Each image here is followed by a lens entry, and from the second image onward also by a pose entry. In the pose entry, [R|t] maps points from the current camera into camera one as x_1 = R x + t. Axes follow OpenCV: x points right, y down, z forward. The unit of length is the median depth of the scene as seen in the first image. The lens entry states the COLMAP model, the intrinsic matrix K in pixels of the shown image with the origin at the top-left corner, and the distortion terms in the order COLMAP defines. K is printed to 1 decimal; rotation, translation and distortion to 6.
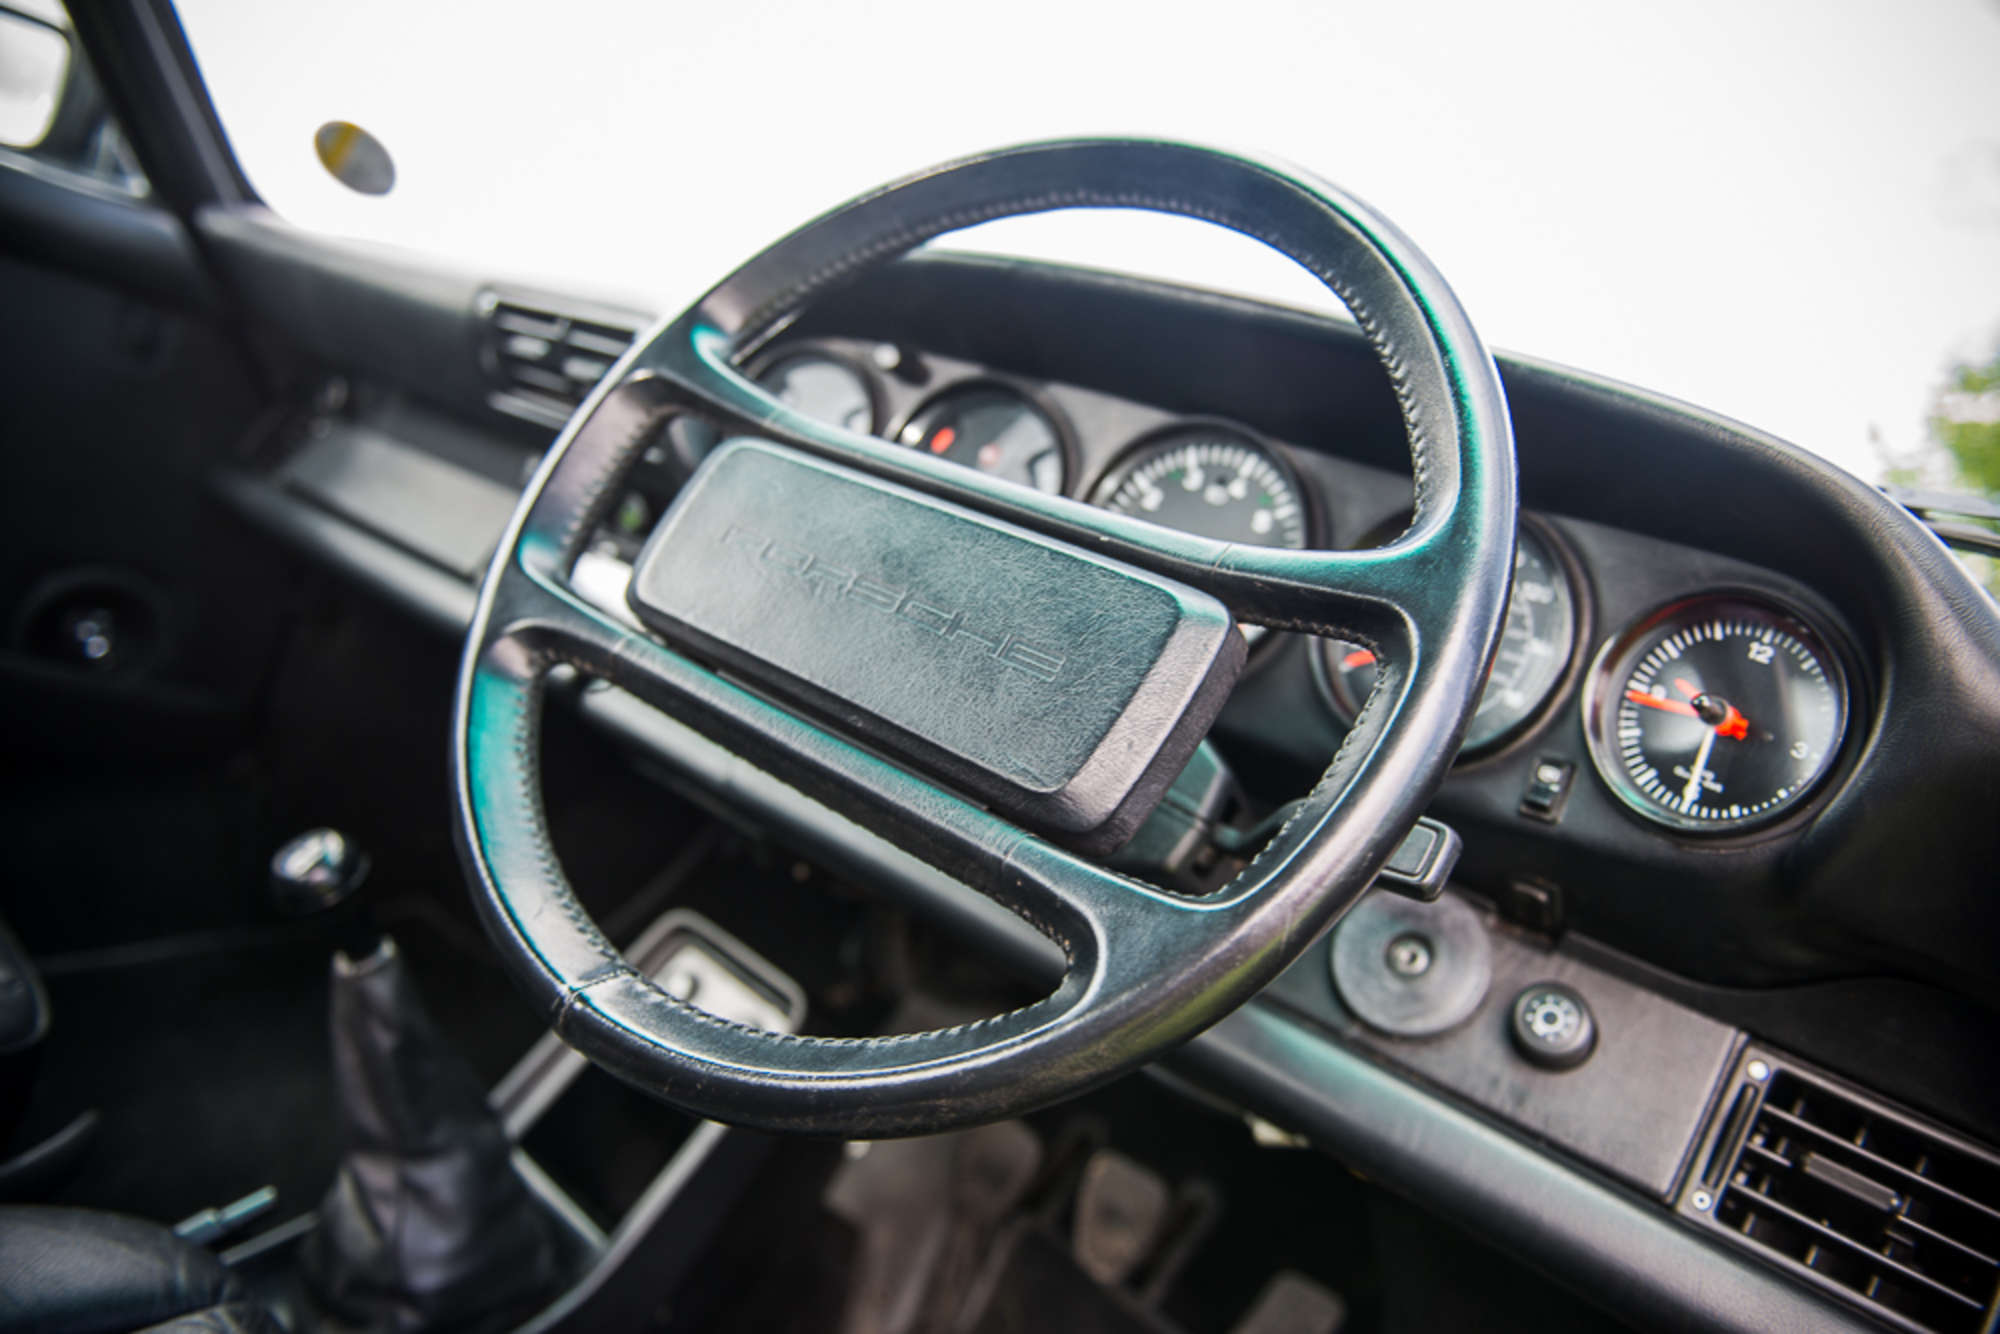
lens RADIAL K [[1325.7, 0, 998.9], [0, 1325.7, 626.8], [0, 0, 1]] dist [-0.065946, -0.001564]
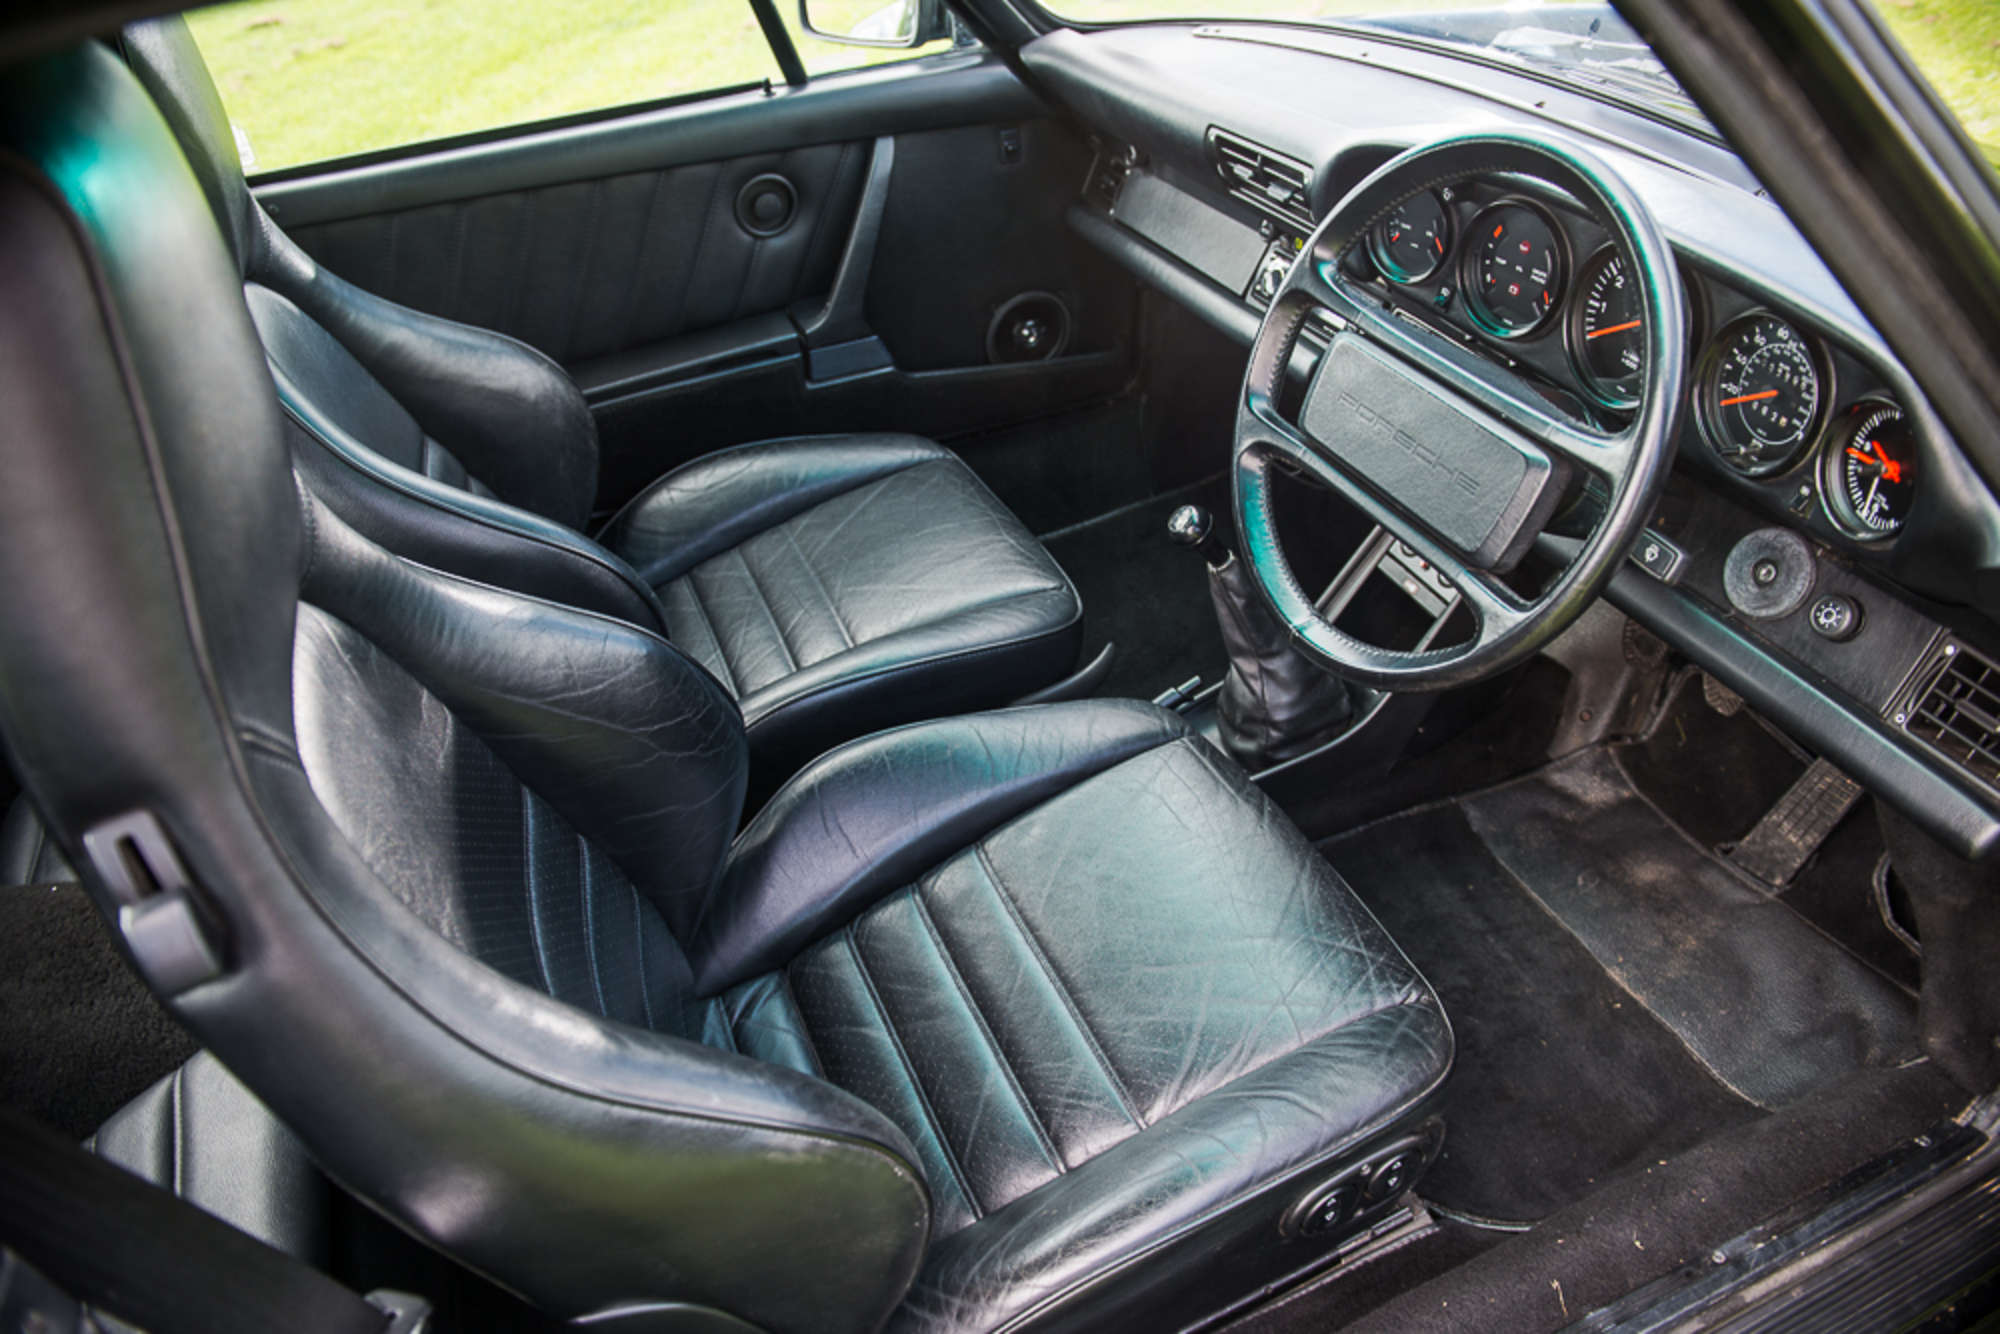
lens RADIAL K [[1325.7, 0, 998.9], [0, 1325.7, 626.8], [0, 0, 1]] dist [-0.065946, -0.001564]
pose [[0.804489, -0.004506, -0.593950, 0.399836], [0.258183, 0.903214, 0.342849, -0.408463], [0.534919, -0.429167, 0.727789, -0.623066]]
